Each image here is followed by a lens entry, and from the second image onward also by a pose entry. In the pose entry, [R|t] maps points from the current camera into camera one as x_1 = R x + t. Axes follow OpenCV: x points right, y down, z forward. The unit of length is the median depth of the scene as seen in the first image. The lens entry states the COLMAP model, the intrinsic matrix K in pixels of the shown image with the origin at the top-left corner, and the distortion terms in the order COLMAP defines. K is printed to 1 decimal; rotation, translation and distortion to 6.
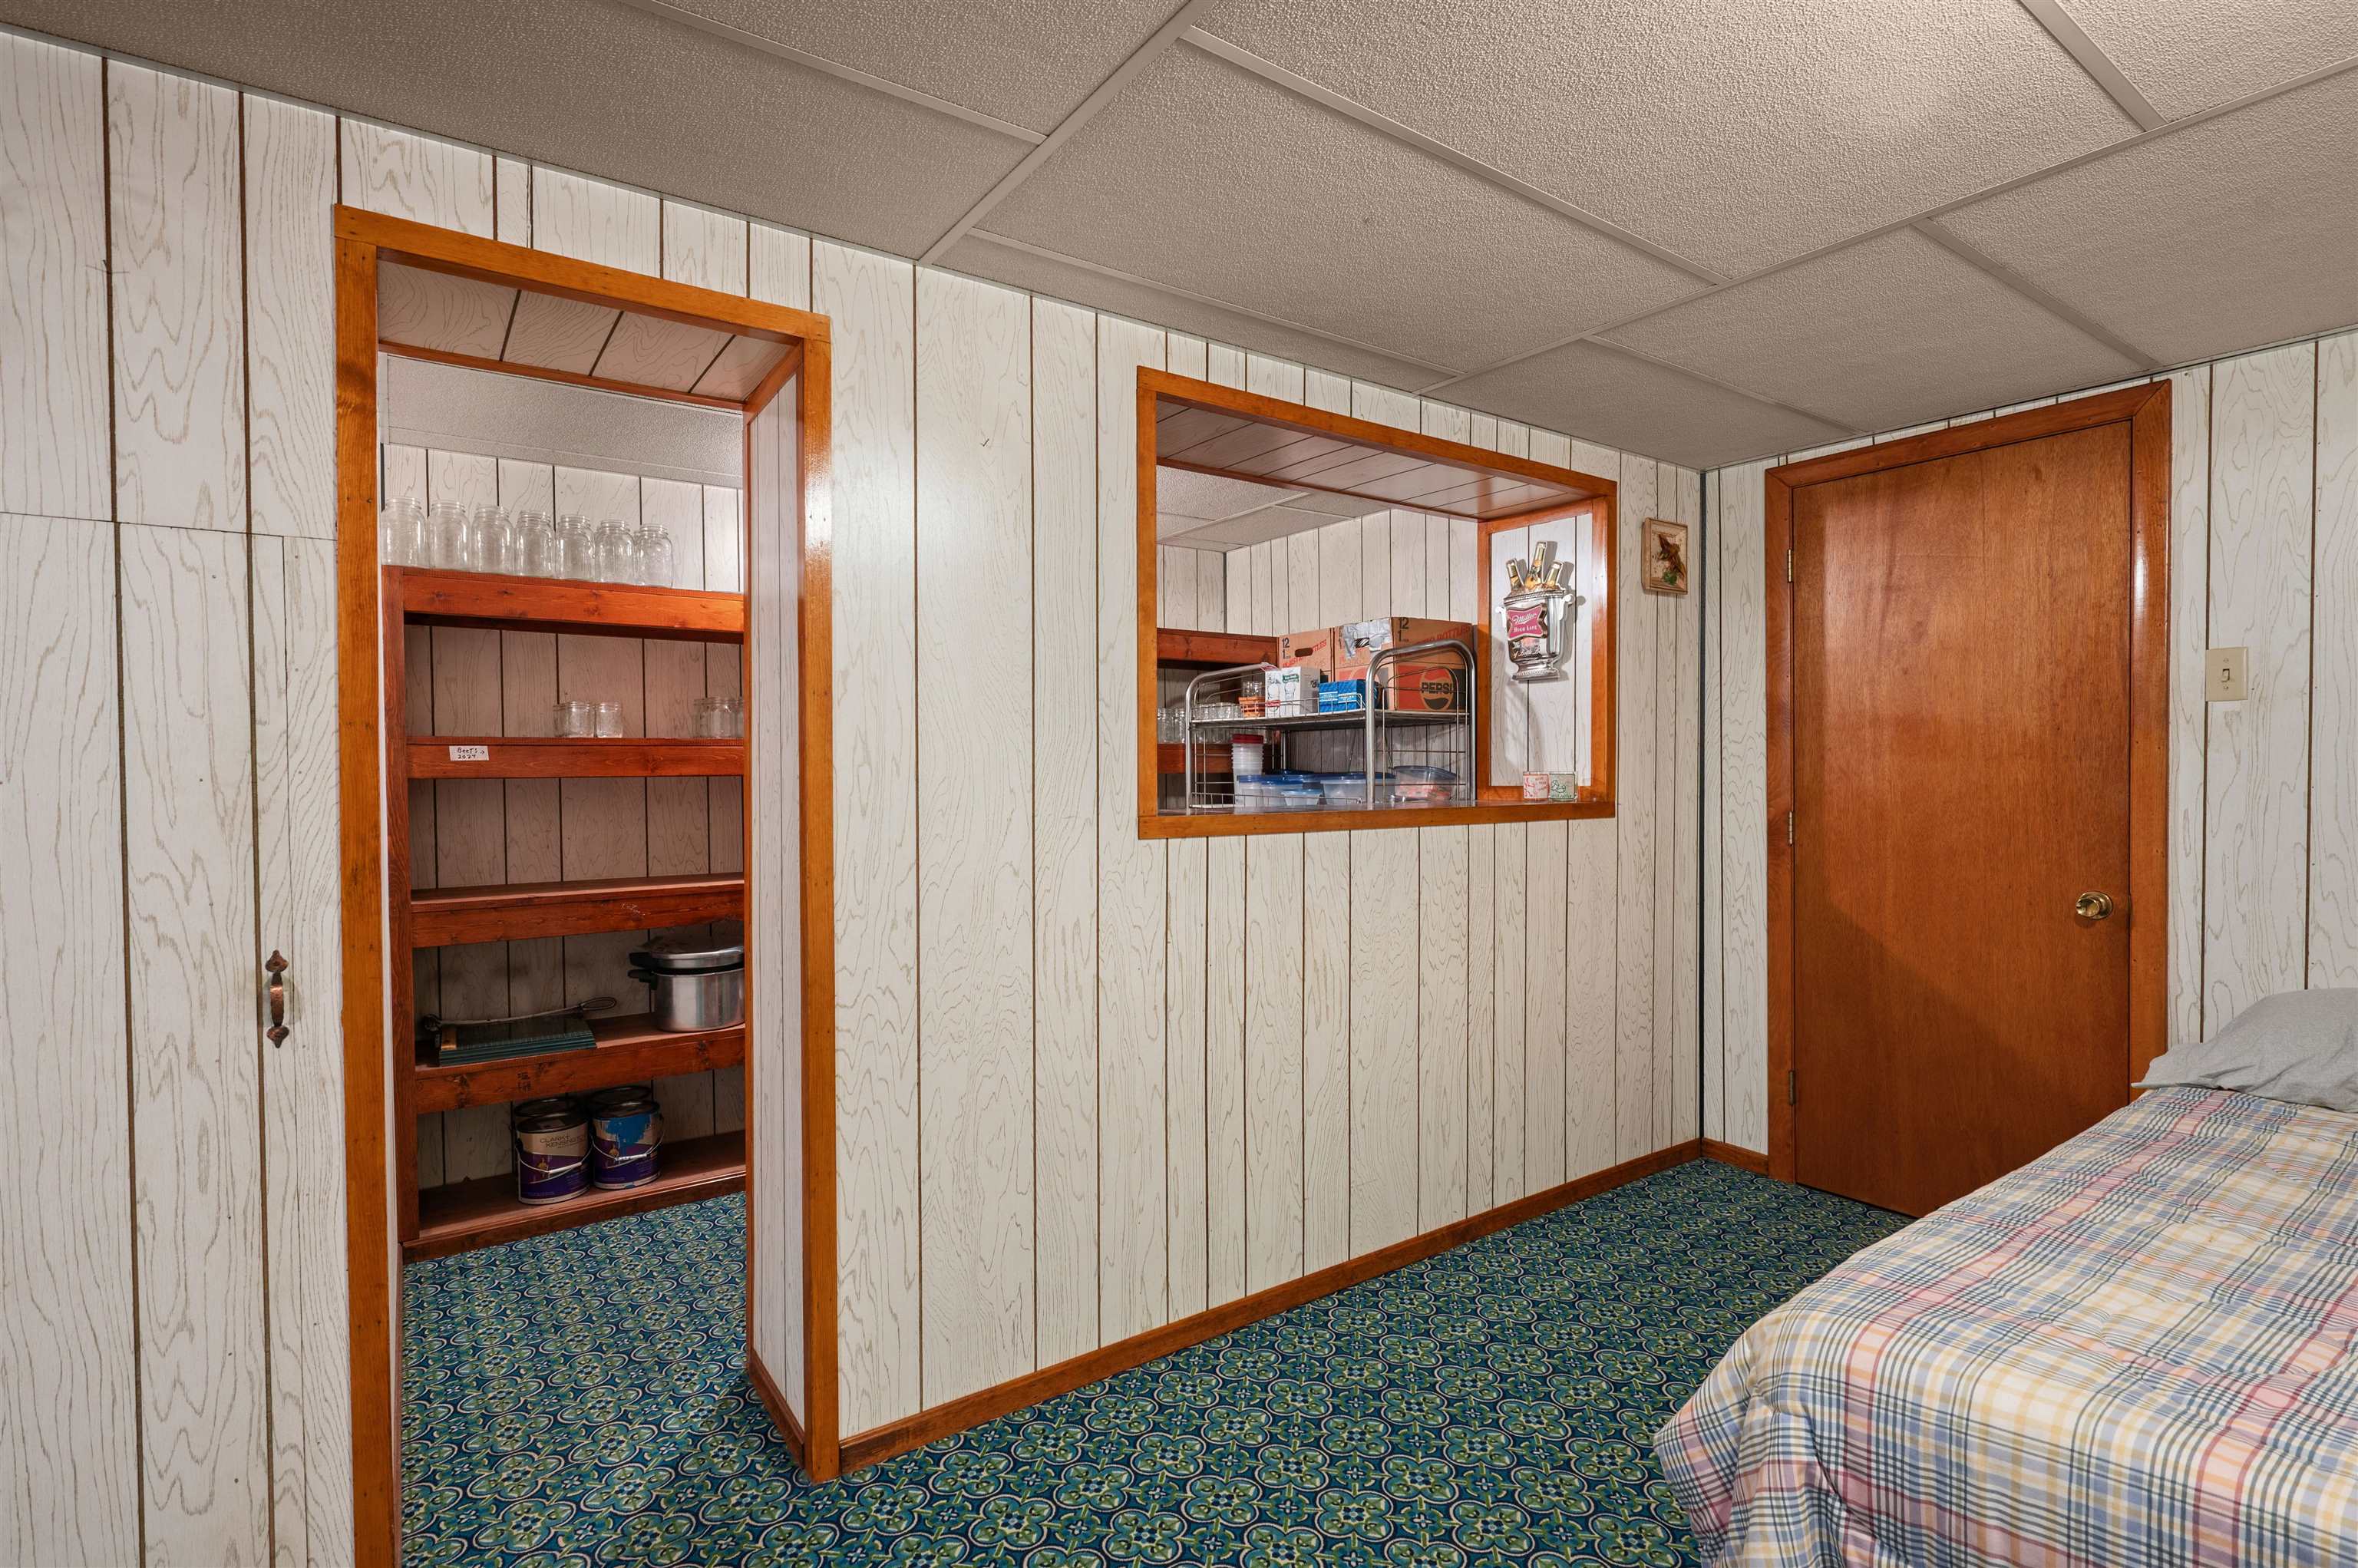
lens RADIAL K [[1125.8, 0, 1179.0], [0, 1125.8, 784.0], [0, 0, 1]] dist [0.002548, 0.000751]
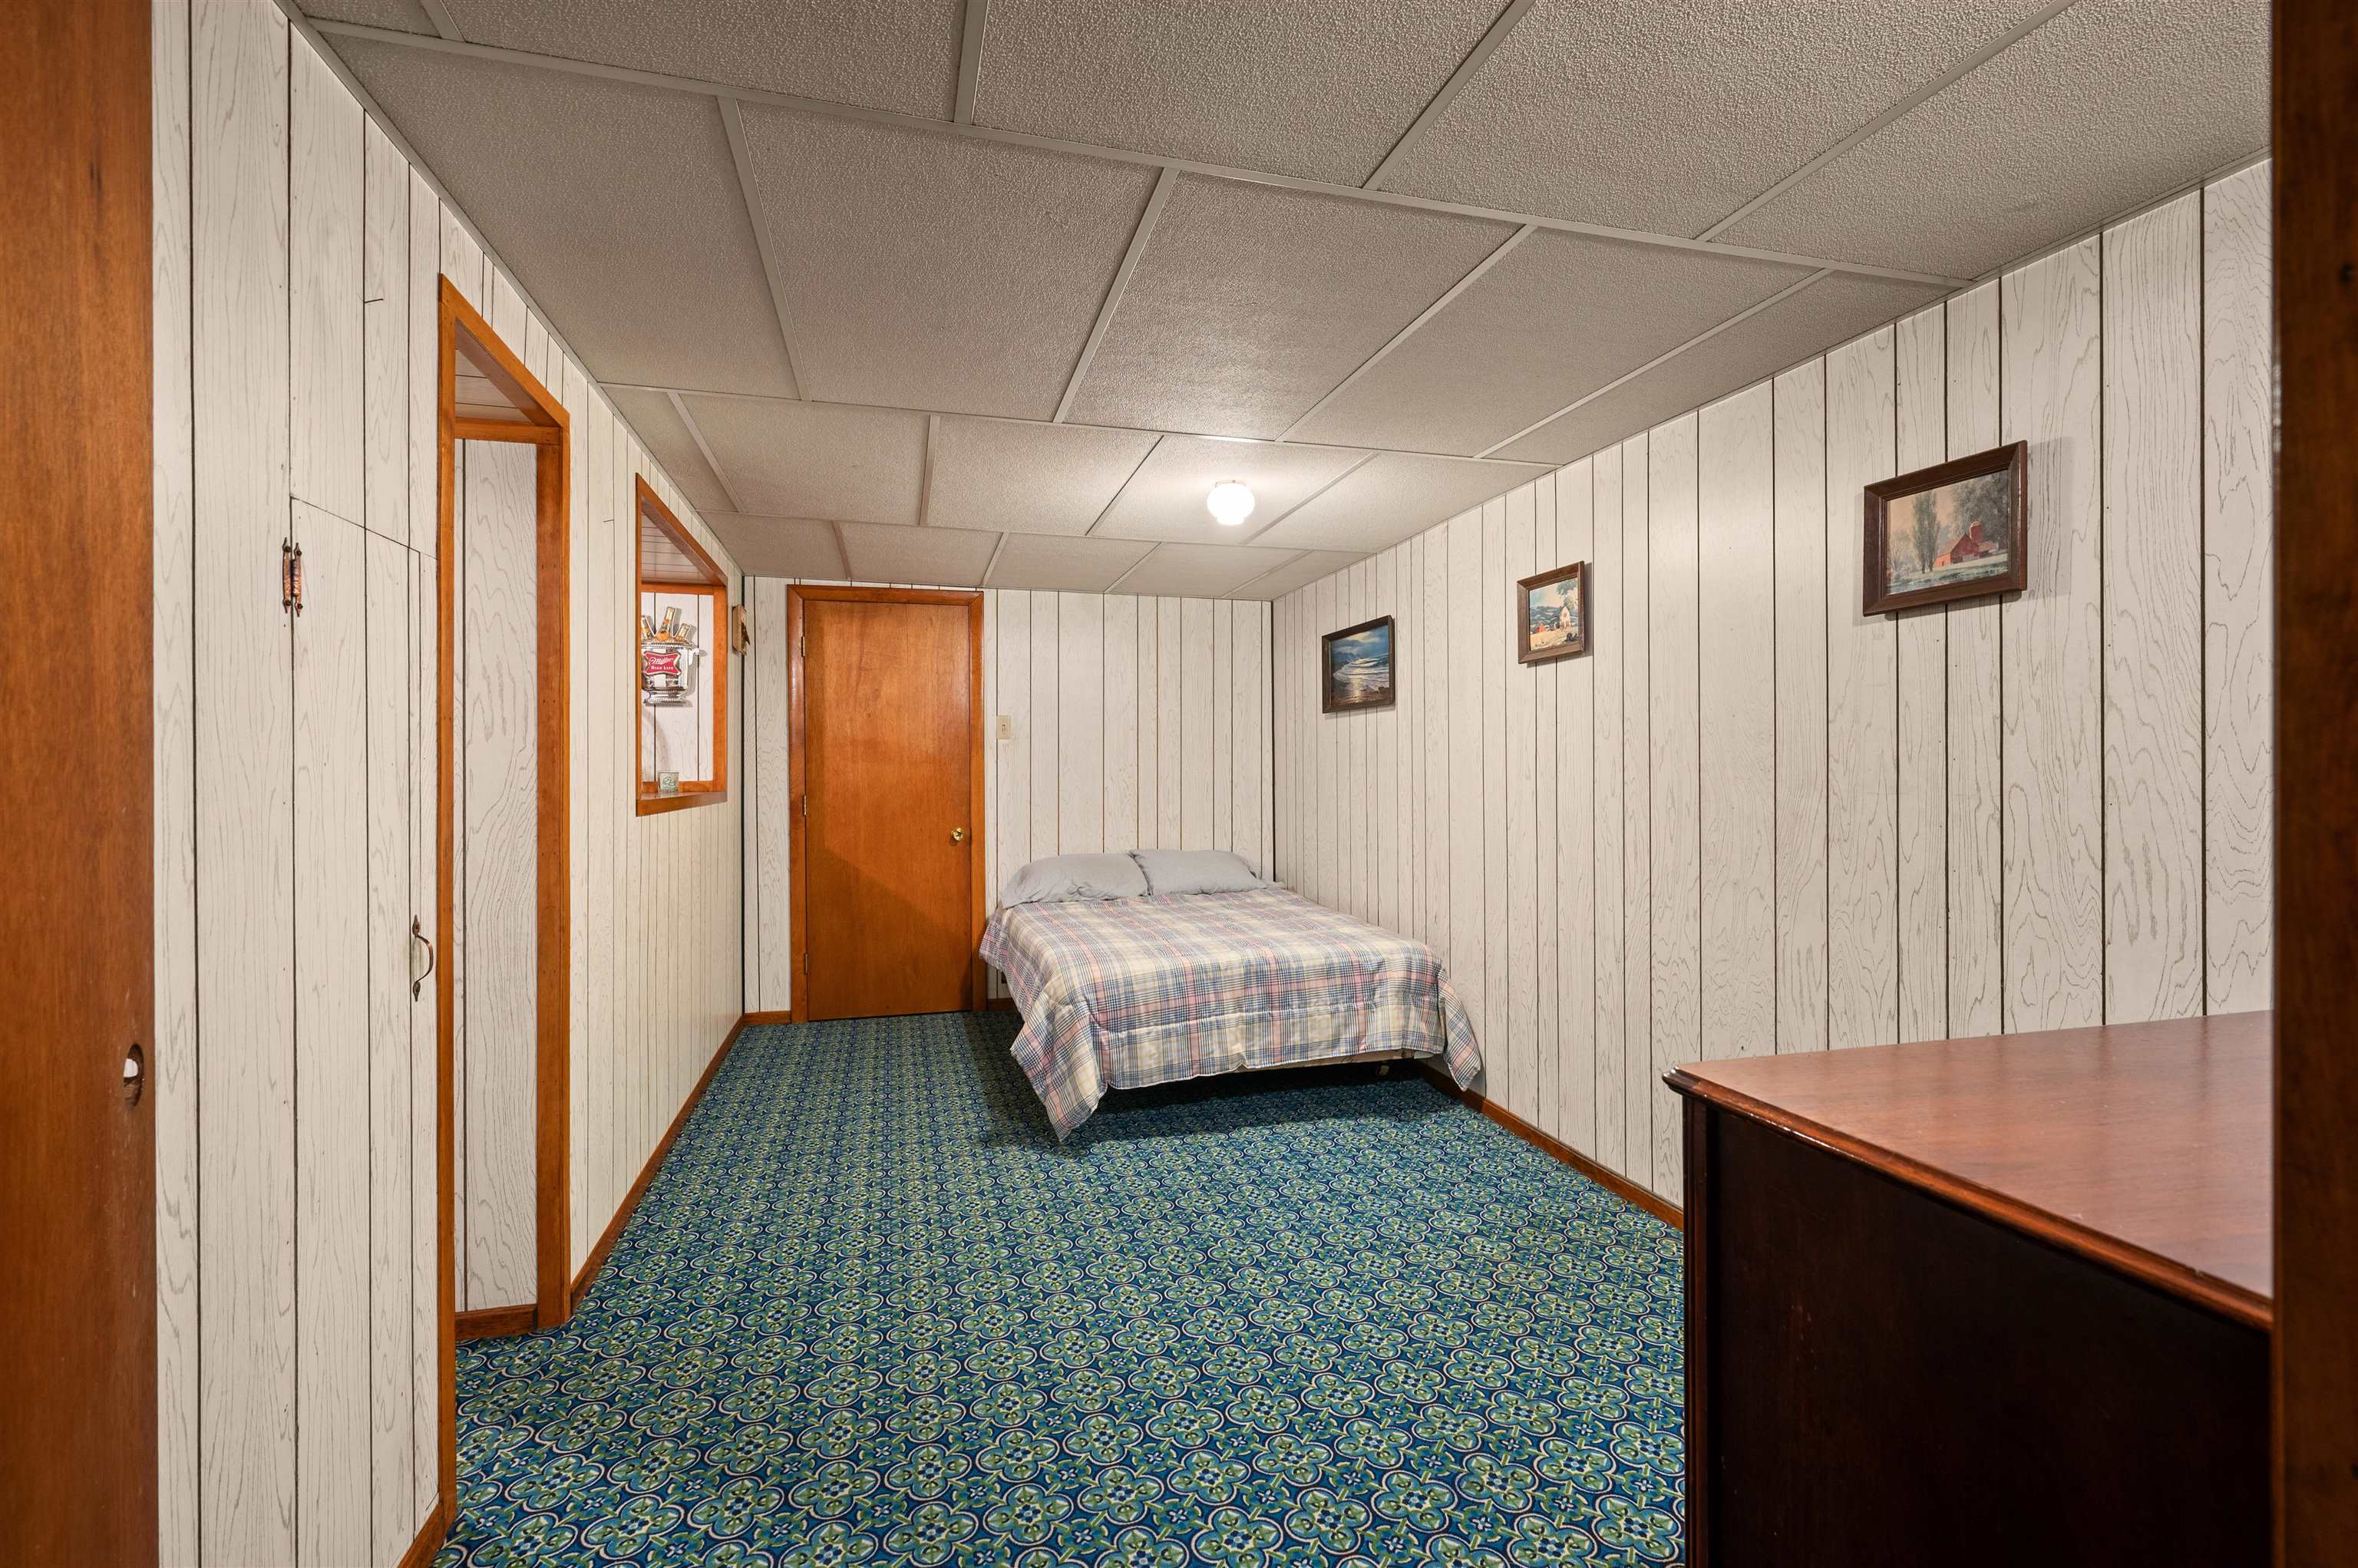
lens RADIAL K [[1040.4, 0, 1179.0], [0, 1040.4, 784.0], [0, 0, 1]] dist [-0.000224, -0.000010]
pose [[0.345130, -0.008646, 0.938515, -0.739574], [0.018066, 0.999833, 0.002567, 0.014350], [-0.938381, 0.016070, 0.345229, -0.039966]]
